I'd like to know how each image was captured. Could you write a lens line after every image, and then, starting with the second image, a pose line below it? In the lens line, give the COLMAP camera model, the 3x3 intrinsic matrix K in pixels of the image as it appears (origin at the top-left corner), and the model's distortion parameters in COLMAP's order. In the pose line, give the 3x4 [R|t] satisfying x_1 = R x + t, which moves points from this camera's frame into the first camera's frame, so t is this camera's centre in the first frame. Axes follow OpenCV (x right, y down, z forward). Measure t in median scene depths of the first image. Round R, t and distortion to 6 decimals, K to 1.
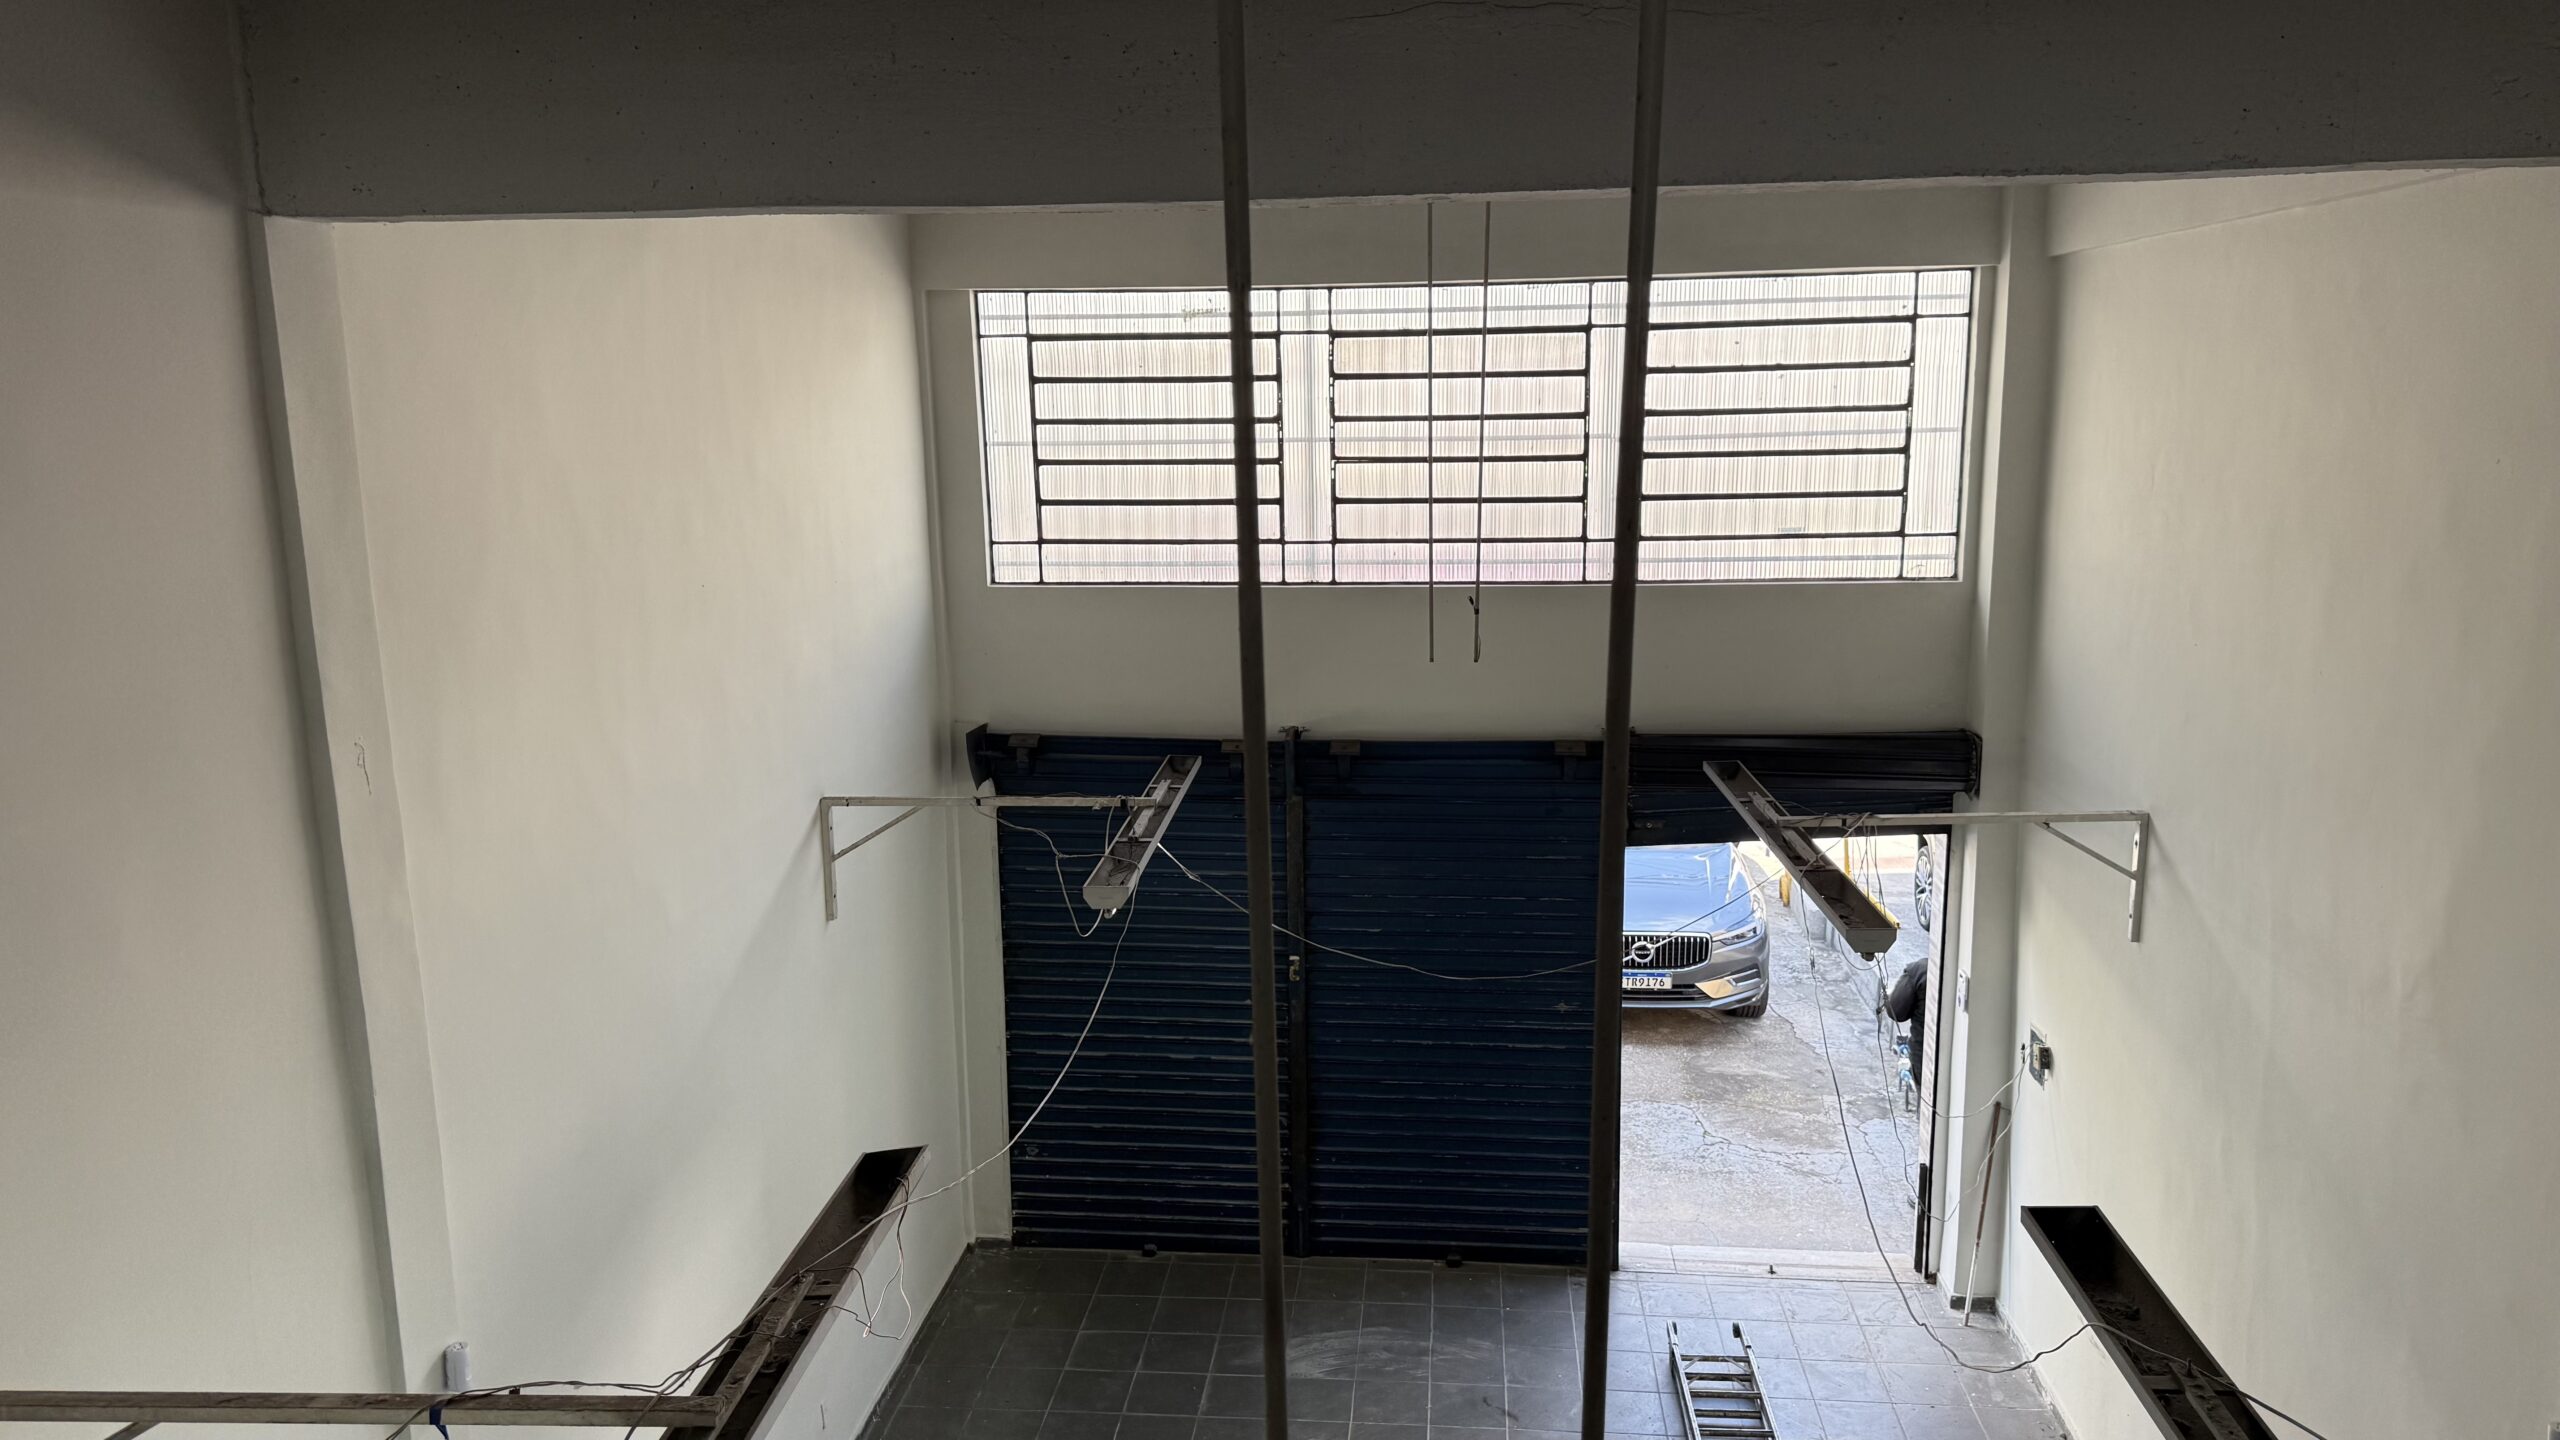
lens RADIAL K [[1820.1, 0, 1271.9], [0, 1820.1, 721.8], [0, 0, 1]] dist [0.096283, -0.000842]
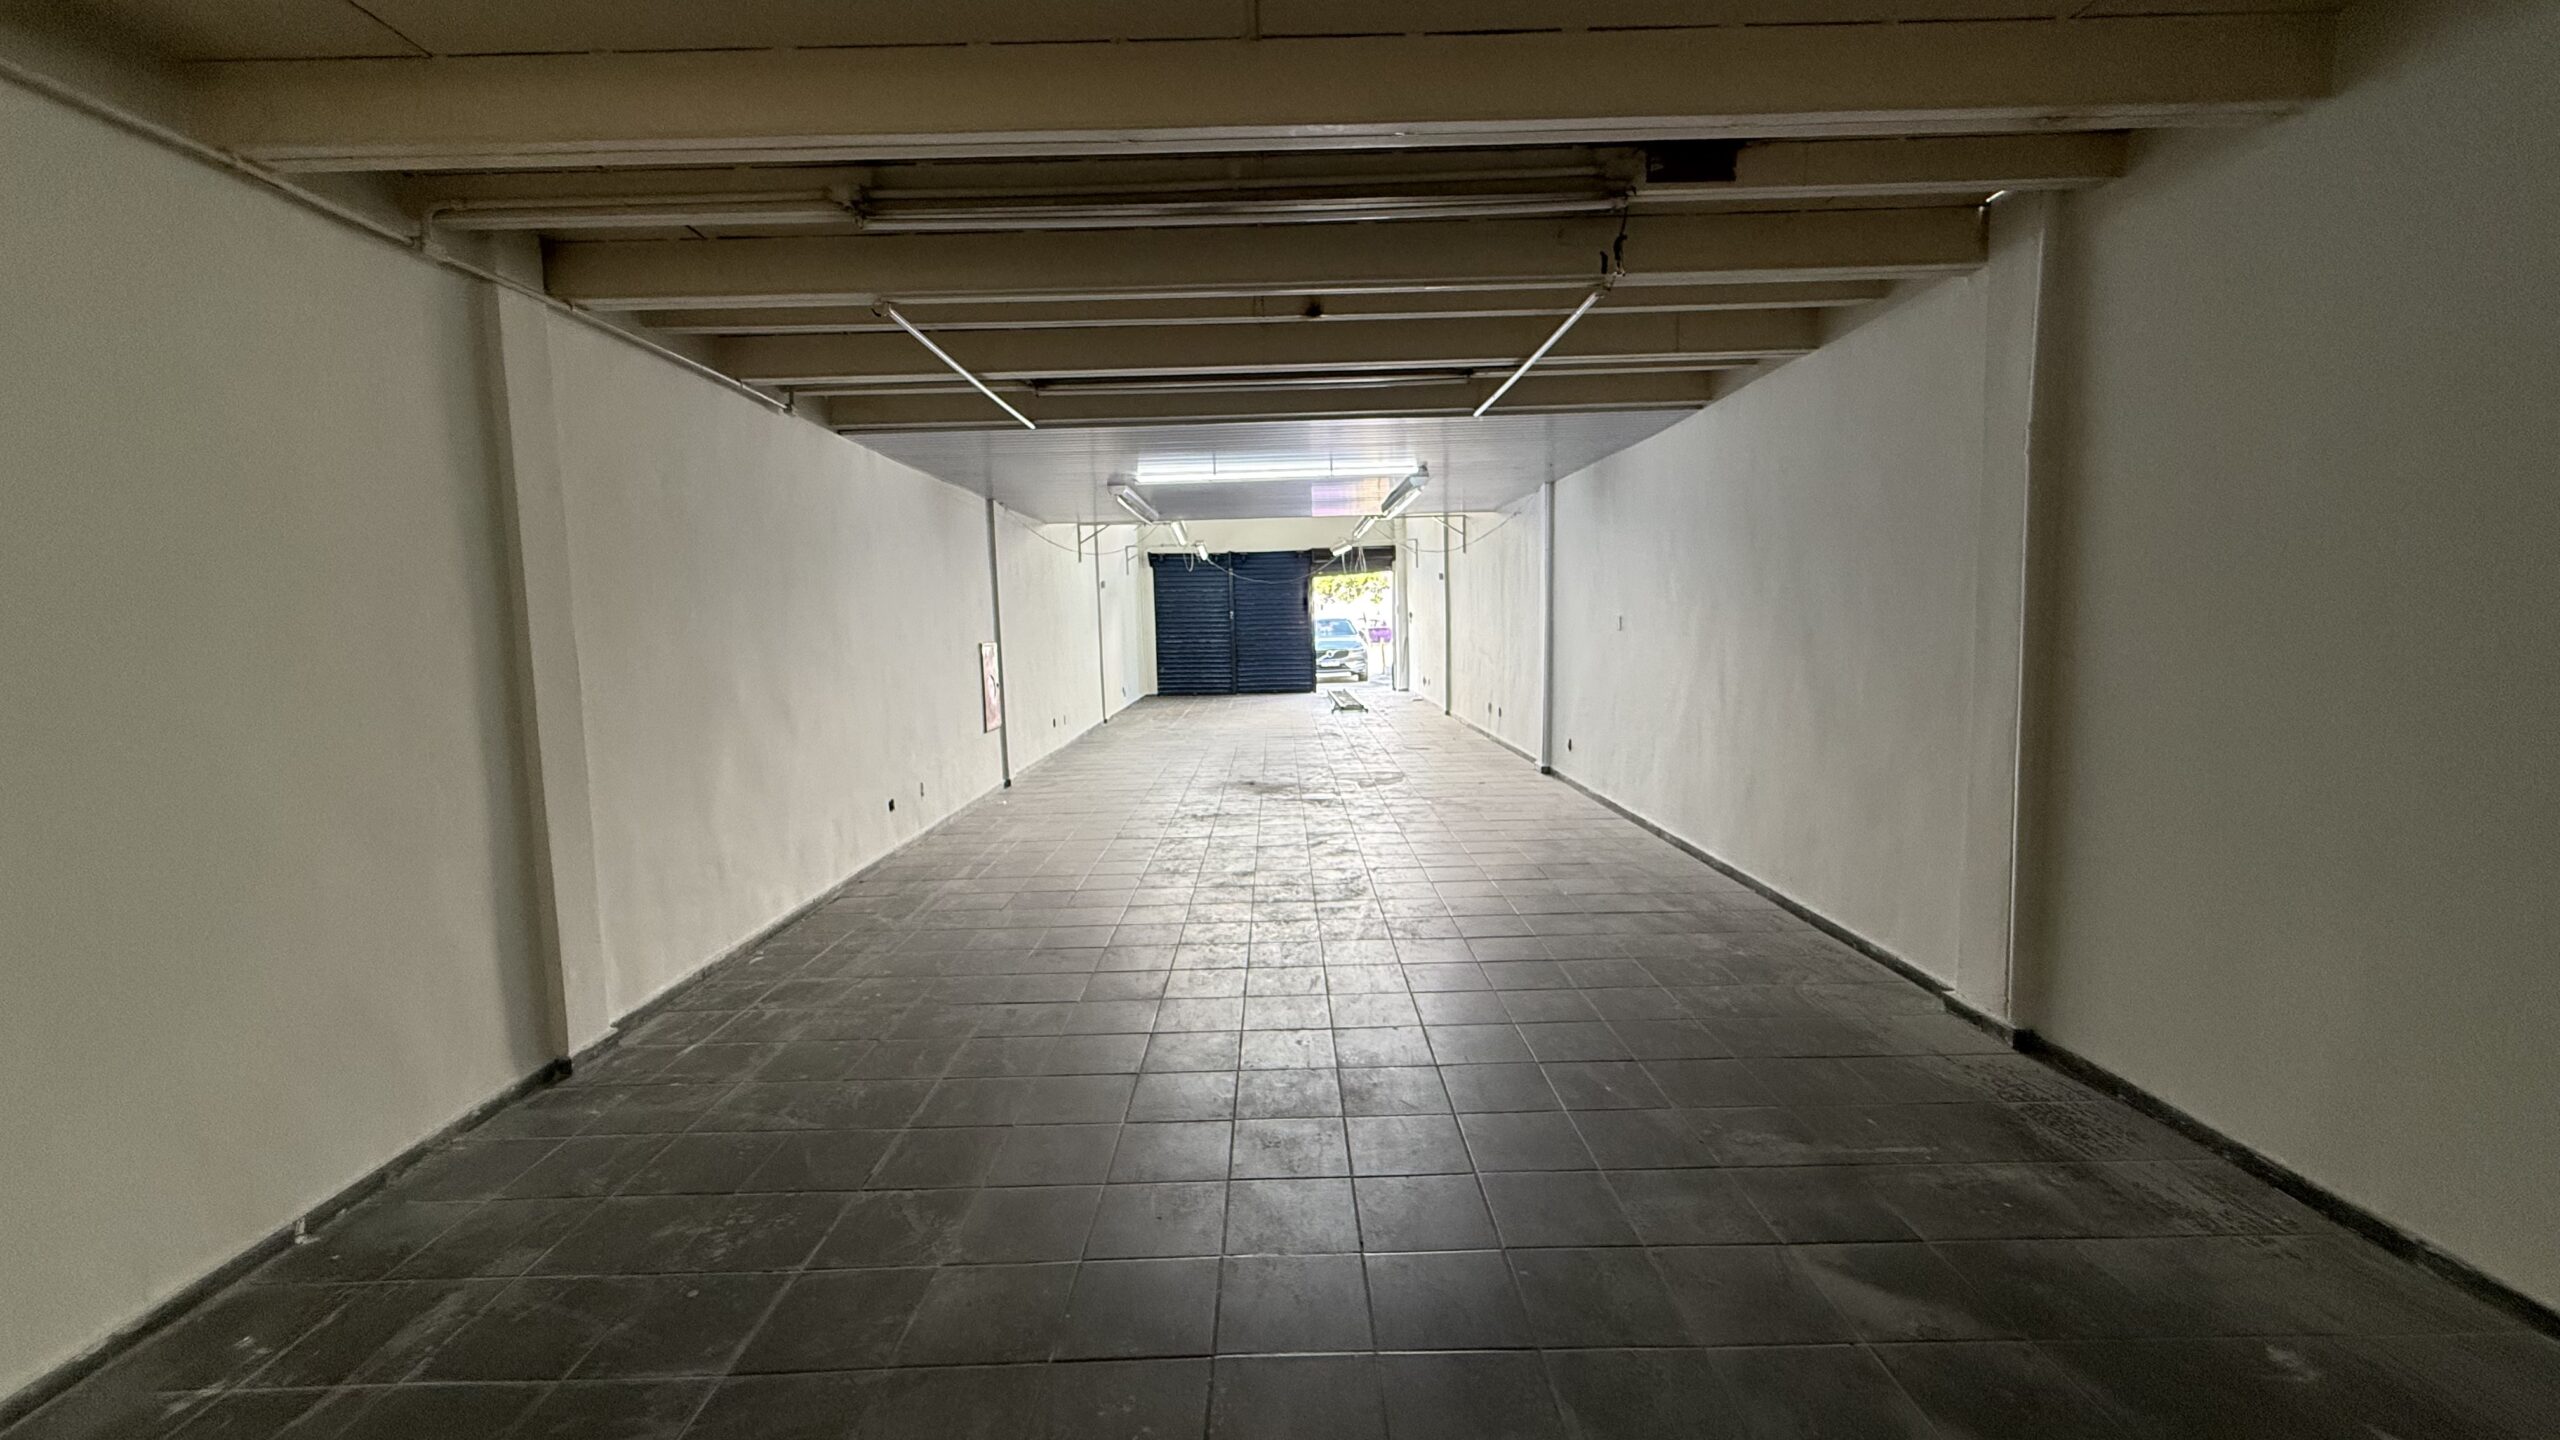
lens RADIAL K [[1023.8, 0, 1274.3], [0, 1023.8, 720.6], [0, 0, 1]] dist [0.006883, -0.000590]
pose [[0.994850, -0.023432, 0.098612, -0.115119], [0.031573, 0.996147, -0.081814, 0.529751], [-0.096315, 0.084506, 0.991757, -1.117548]]
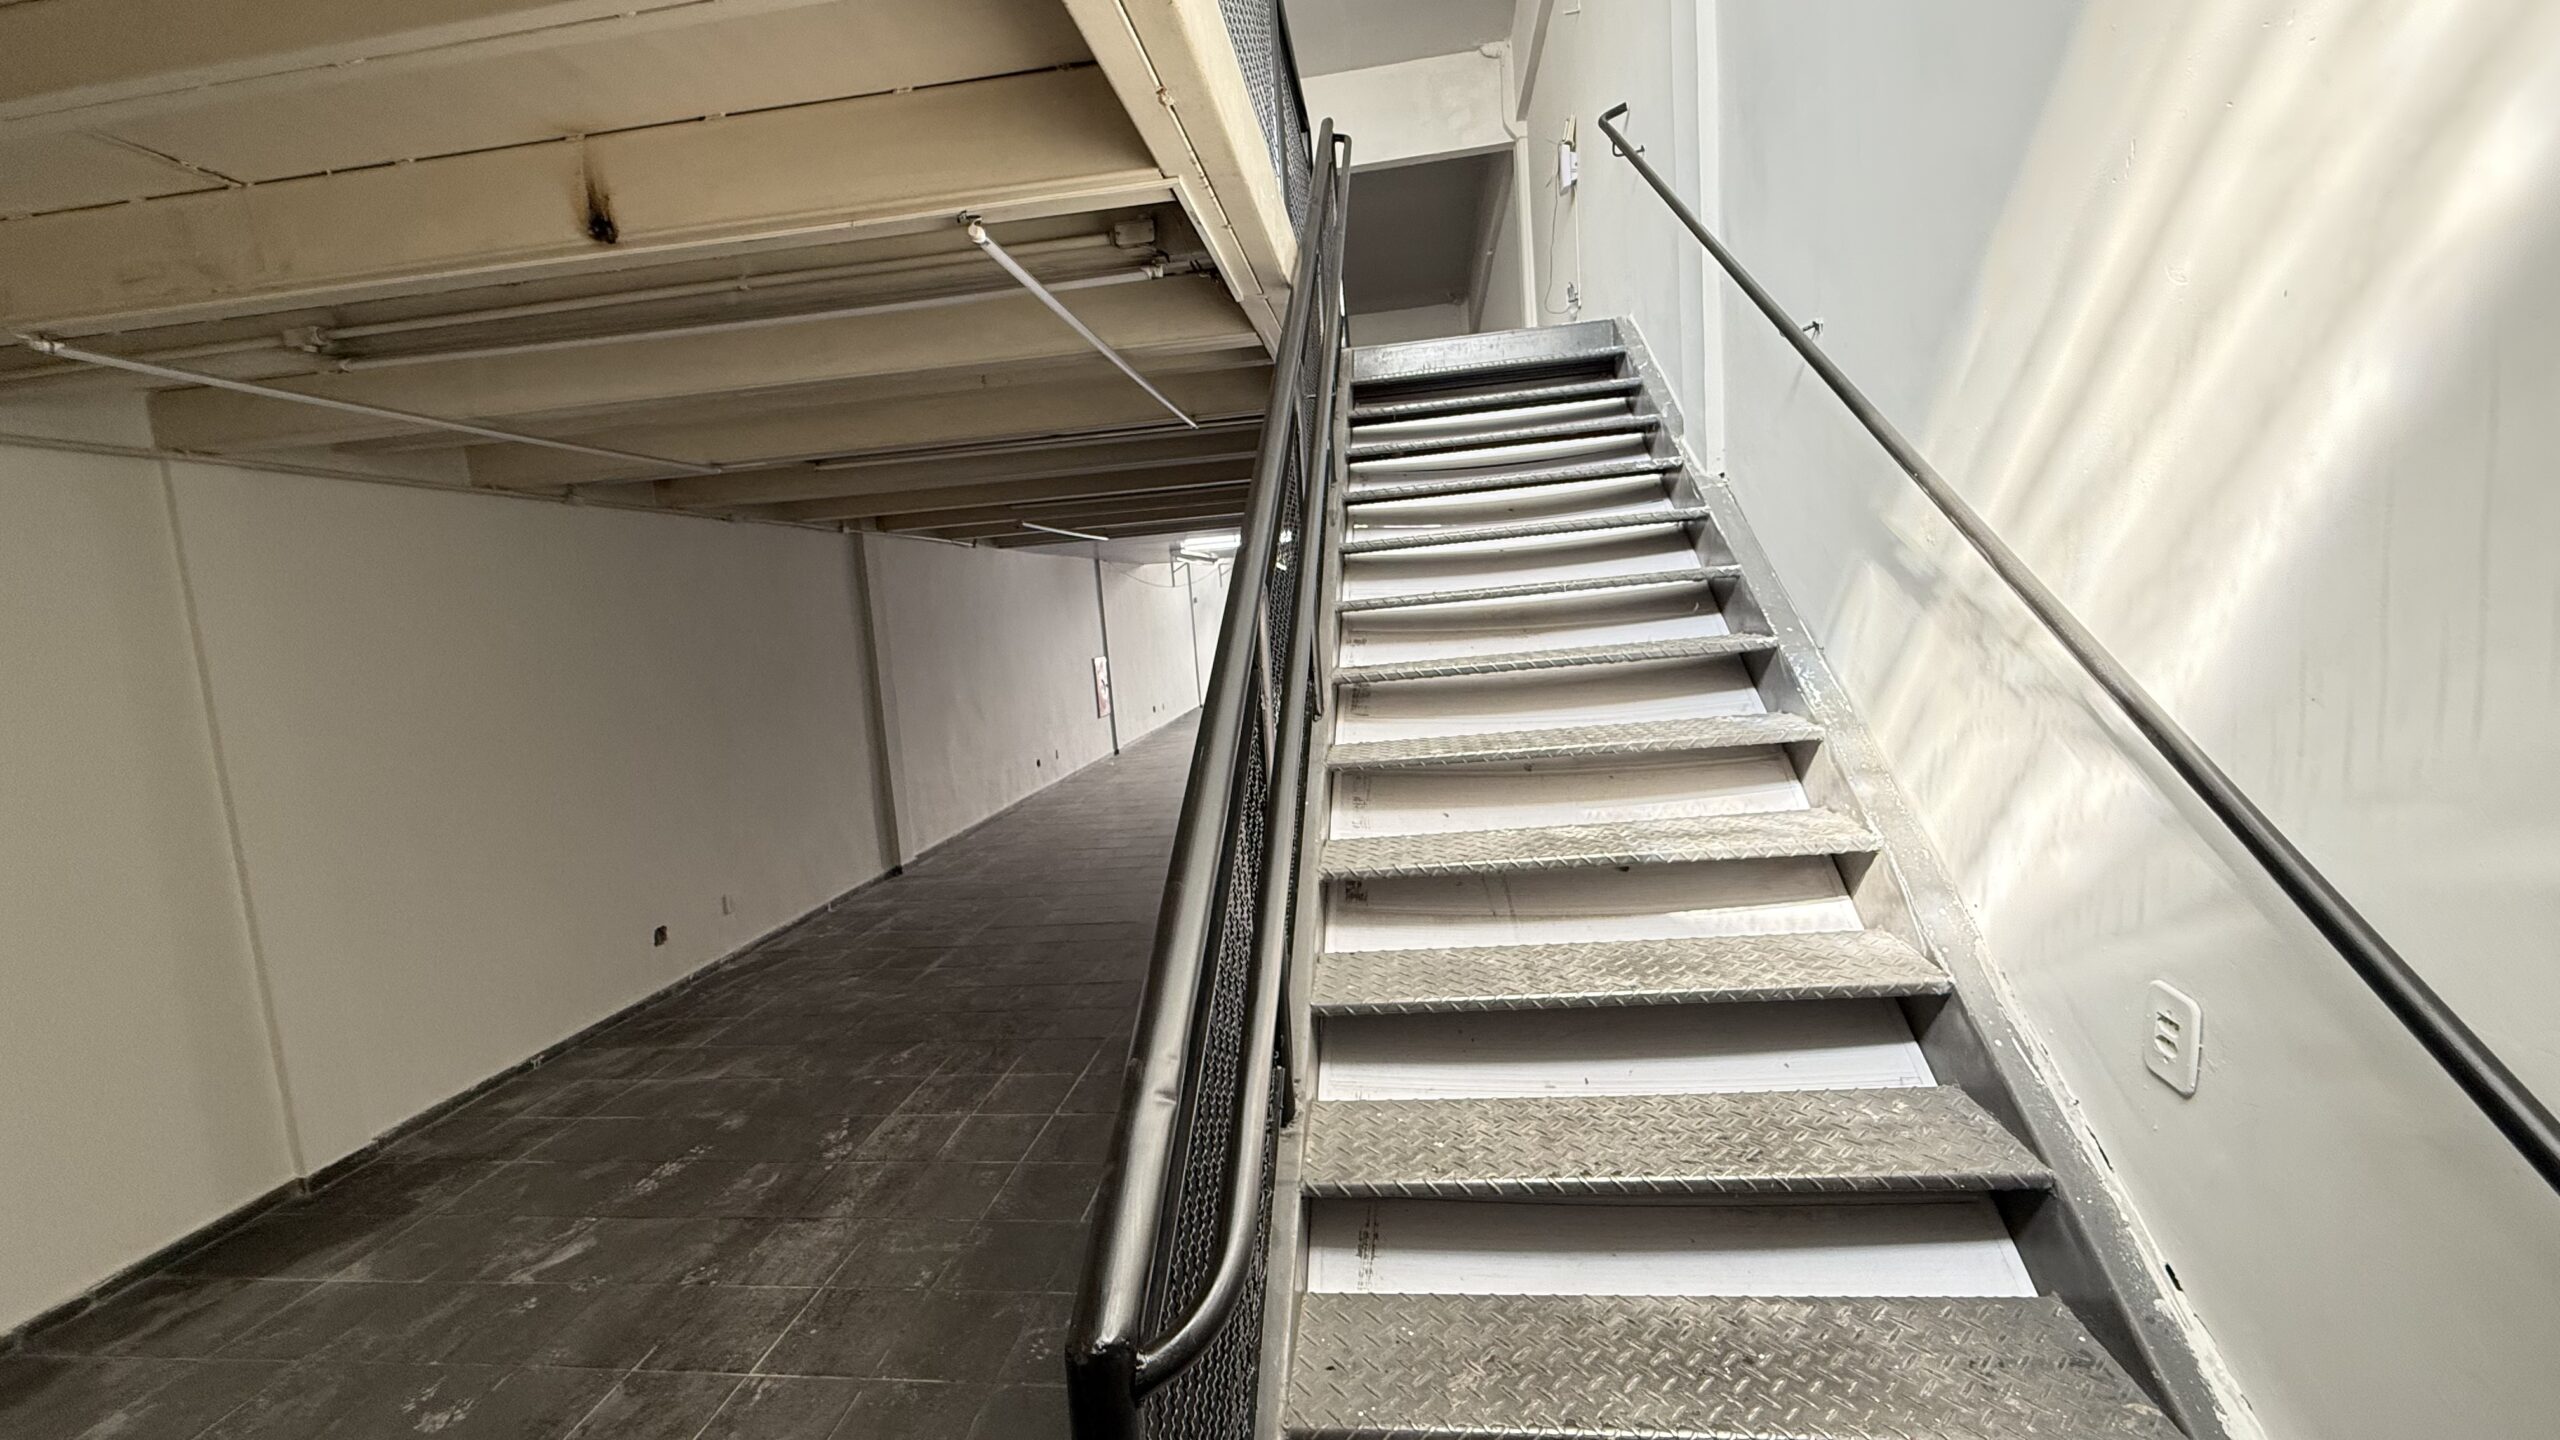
lens RADIAL K [[1023.8, 0, 1274.3], [0, 1023.8, 720.6], [0, 0, 1]] dist [0.006883, -0.000590]
pose [[0.997615, -0.053033, -0.044187, -0.021774], [0.049968, 0.996448, -0.067786, 0.556311], [0.047624, 0.065416, 0.996721, -1.427414]]
